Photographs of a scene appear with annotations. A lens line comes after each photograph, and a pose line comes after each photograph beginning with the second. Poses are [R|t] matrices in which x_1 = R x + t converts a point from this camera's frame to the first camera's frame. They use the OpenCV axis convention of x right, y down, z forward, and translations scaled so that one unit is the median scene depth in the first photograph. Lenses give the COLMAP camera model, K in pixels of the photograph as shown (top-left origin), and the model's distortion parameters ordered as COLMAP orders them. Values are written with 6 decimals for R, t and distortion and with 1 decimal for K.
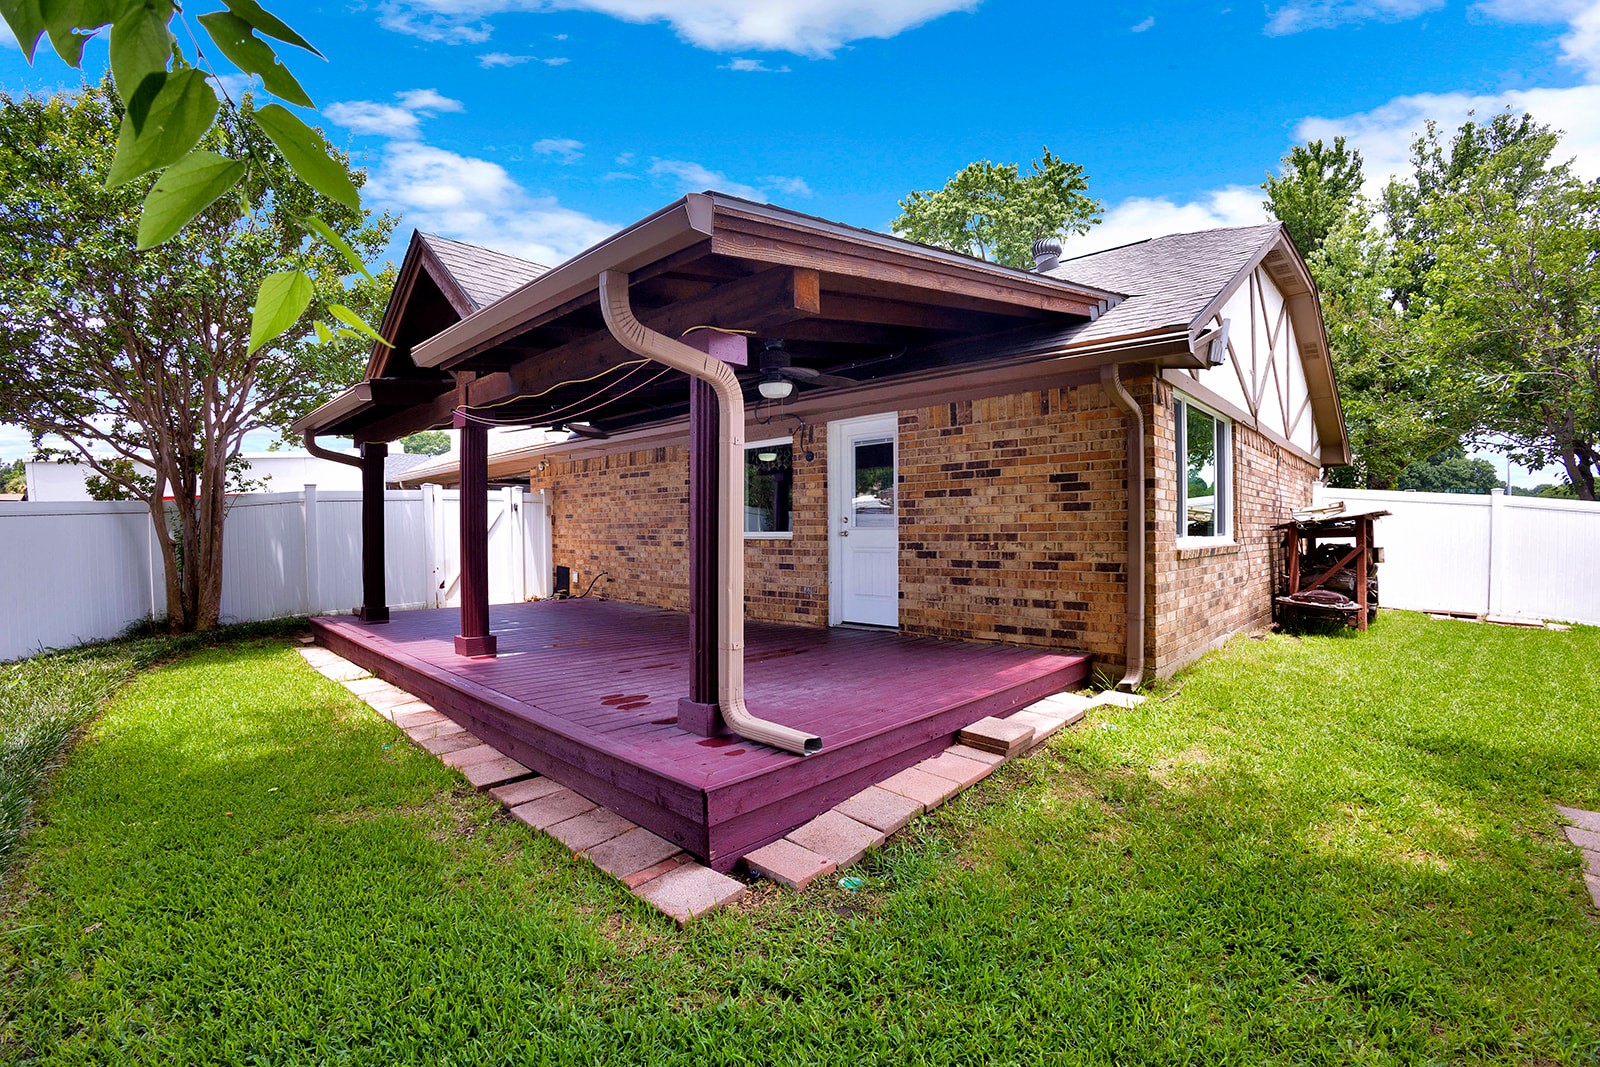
lens RADIAL K [[710.1, 0, 795.9], [0, 710.1, 531.2], [0, 0, 1]] dist [-0.085039, 0.011555]
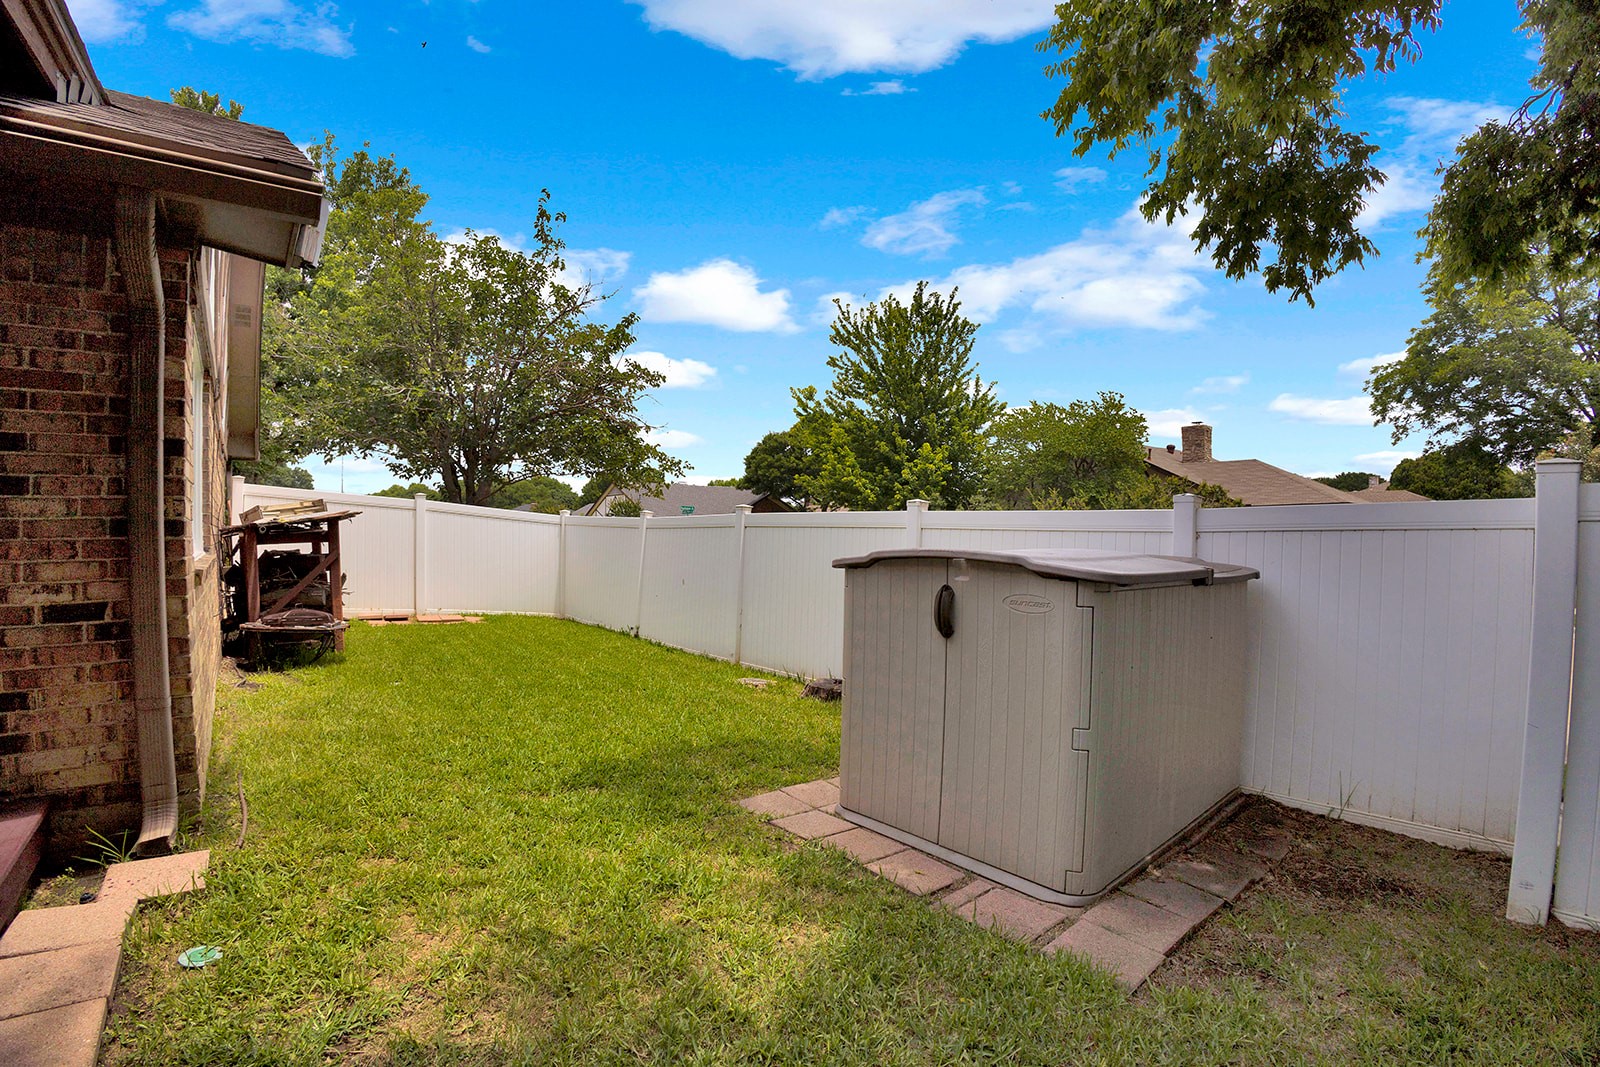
lens RADIAL K [[710.1, 0, 795.9], [0, 710.1, 531.2], [0, 0, 1]] dist [-0.085039, 0.011555]
pose [[0.109748, -0.000697, 0.993959, 0.046195], [0.007397, 0.999973, -0.000115, -0.001049], [-0.993932, 0.007364, 0.109750, 0.395482]]
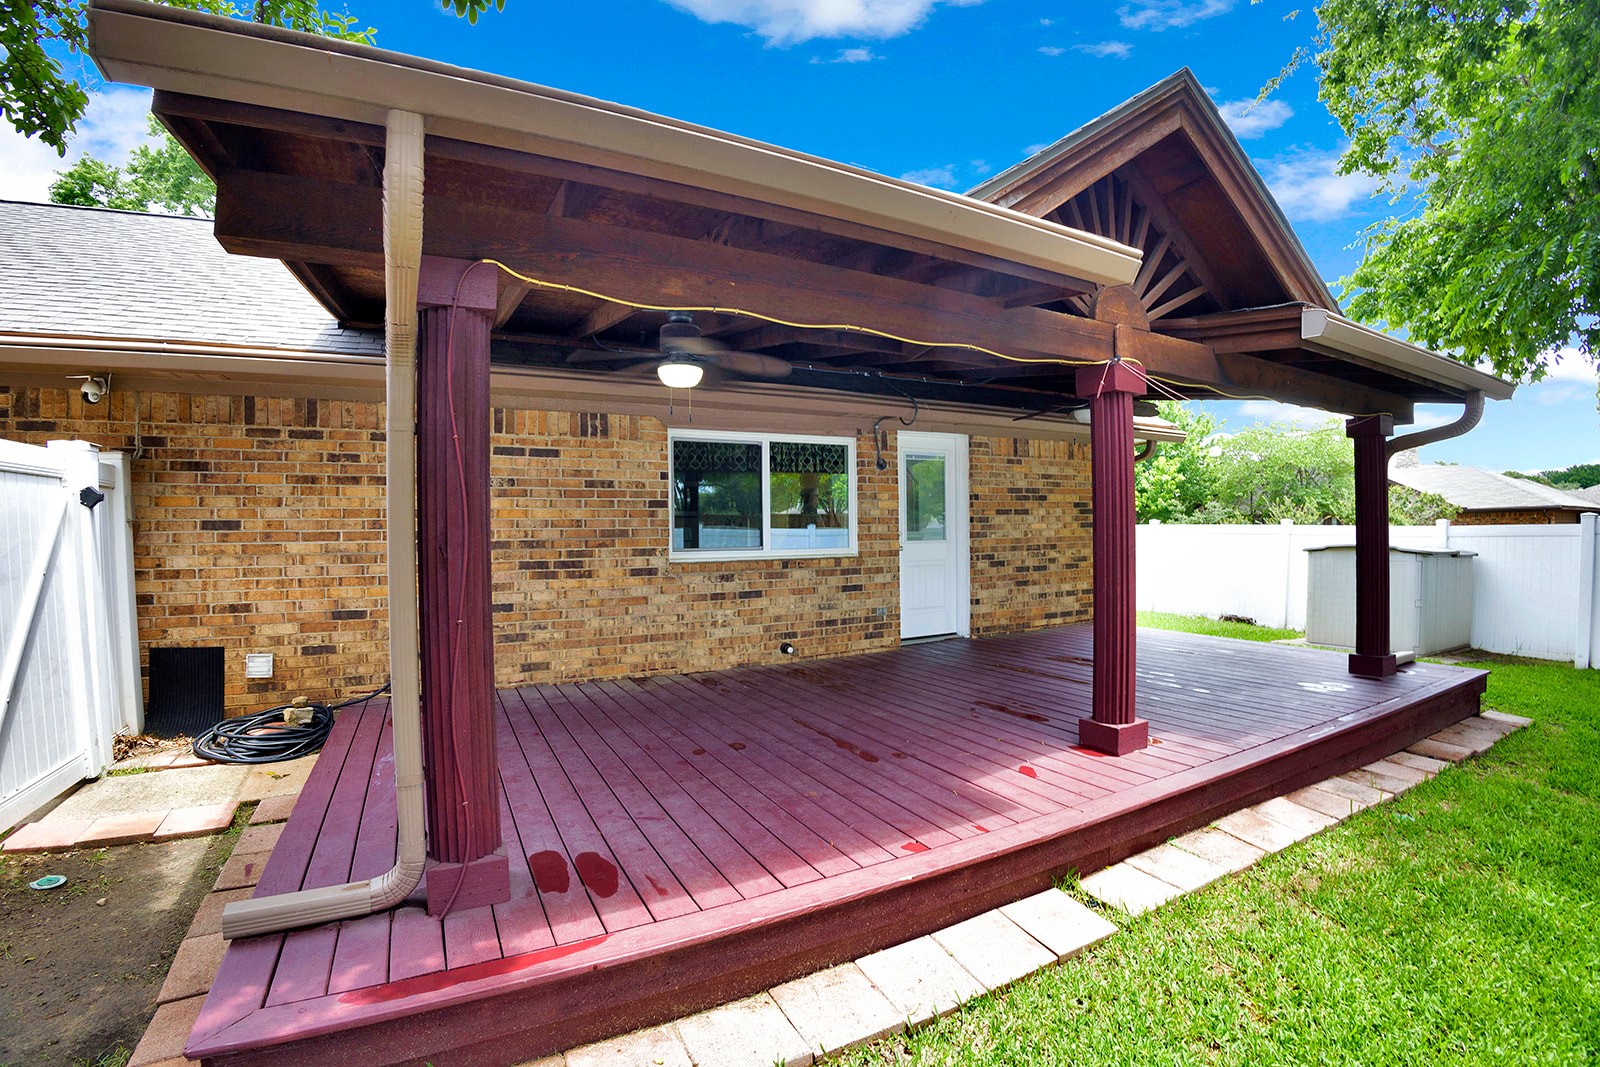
lens RADIAL K [[710.1, 0, 795.9], [0, 710.1, 531.2], [0, 0, 1]] dist [-0.085039, 0.011555]
pose [[0.313055, -0.002271, 0.949732, -1.054085], [0.011406, 0.999934, -0.001368, -0.023354], [-0.949667, 0.011261, 0.313060, 0.982229]]
